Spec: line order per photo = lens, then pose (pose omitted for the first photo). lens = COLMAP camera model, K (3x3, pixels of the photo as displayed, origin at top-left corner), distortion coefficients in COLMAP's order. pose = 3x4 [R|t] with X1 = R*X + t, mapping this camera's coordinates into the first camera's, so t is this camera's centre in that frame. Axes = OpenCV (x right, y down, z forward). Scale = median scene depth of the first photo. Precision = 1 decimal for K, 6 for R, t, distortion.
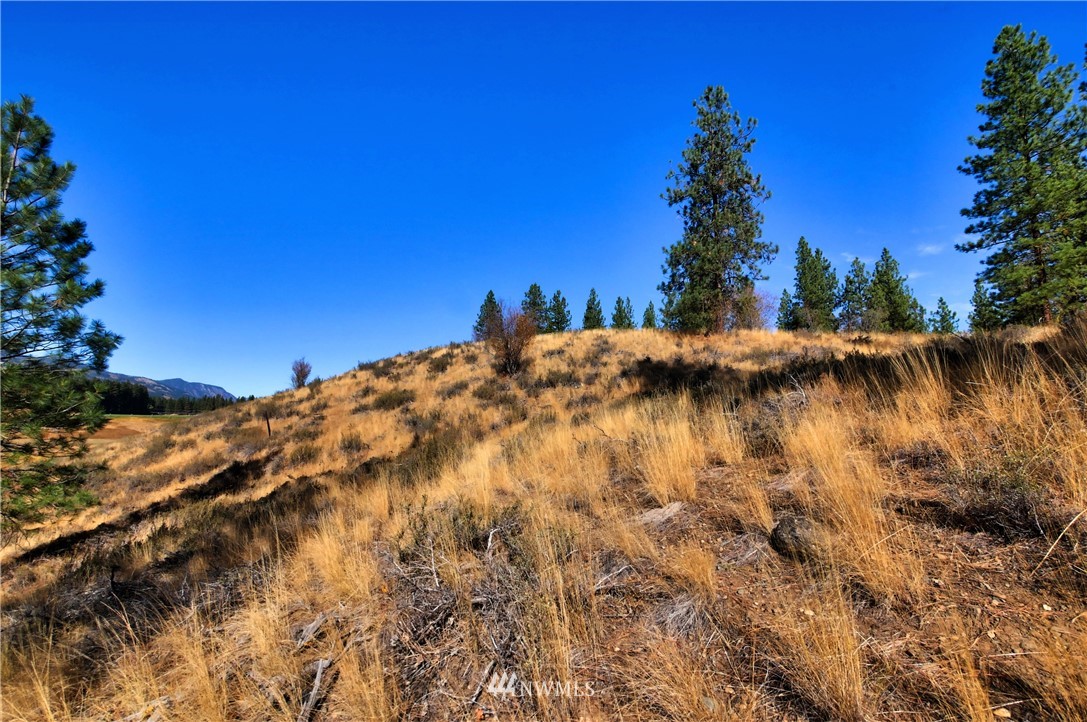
lens RADIAL K [[450.8, 0, 546.1], [0, 450.8, 357.1], [0, 0, 1]] dist [-0.008816, 0.000975]
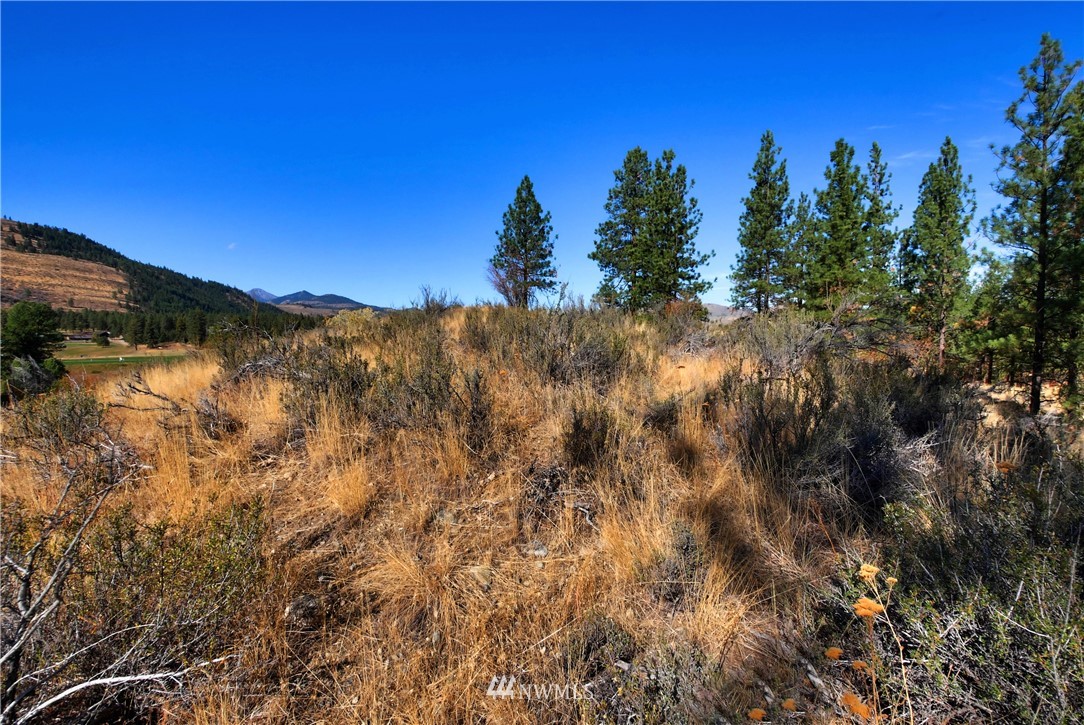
lens RADIAL K [[493.7, 0, 542.4], [0, 493.7, 357.5], [0, 0, 1]] dist [0.002566, 0.000723]
pose [[0.908635, -0.003146, -0.417579, 0.282072], [0.075286, 0.984820, 0.156400, -0.106387], [0.410748, -0.173549, 0.895079, 1.326864]]
